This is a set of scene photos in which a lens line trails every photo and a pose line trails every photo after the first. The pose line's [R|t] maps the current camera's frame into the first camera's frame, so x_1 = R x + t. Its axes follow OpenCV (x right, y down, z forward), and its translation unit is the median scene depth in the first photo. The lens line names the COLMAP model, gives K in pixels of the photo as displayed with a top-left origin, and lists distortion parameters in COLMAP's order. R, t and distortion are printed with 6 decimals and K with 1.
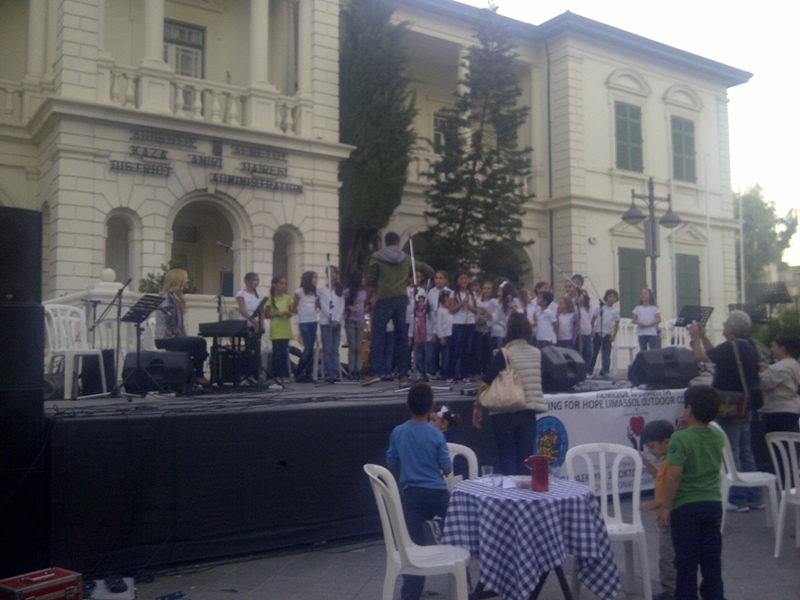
lens RADIAL K [[832.1, 0, 398.5], [0, 832.1, 301.2], [0, 0, 1]] dist [-0.009188, 0.000000]
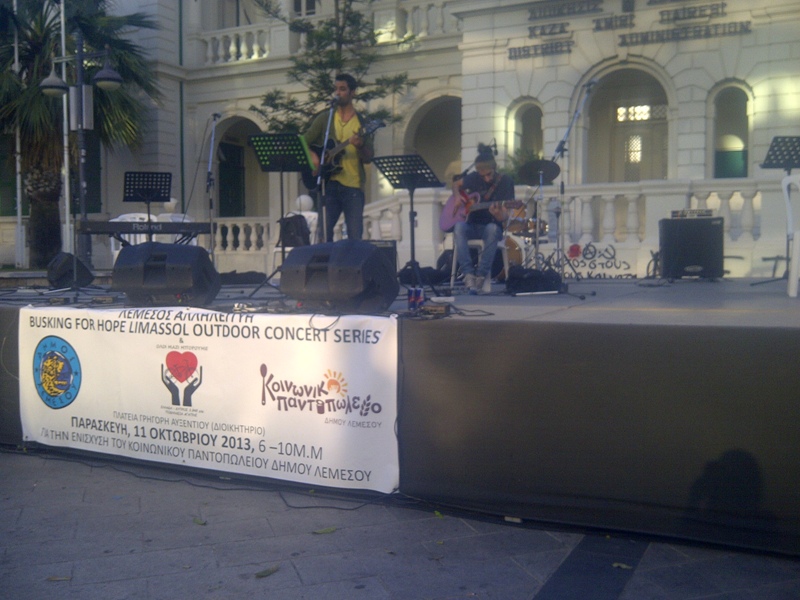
lens RADIAL K [[832.1, 0, 399.6], [0, 832.1, 299.0], [0, 0, 1]] dist [-0.009188, 0.000000]
pose [[0.489887, 0.047136, -0.870511, 0.382512], [0.063178, 0.993992, 0.089376, 0.020944], [0.869494, -0.098781, 0.483966, 0.343896]]
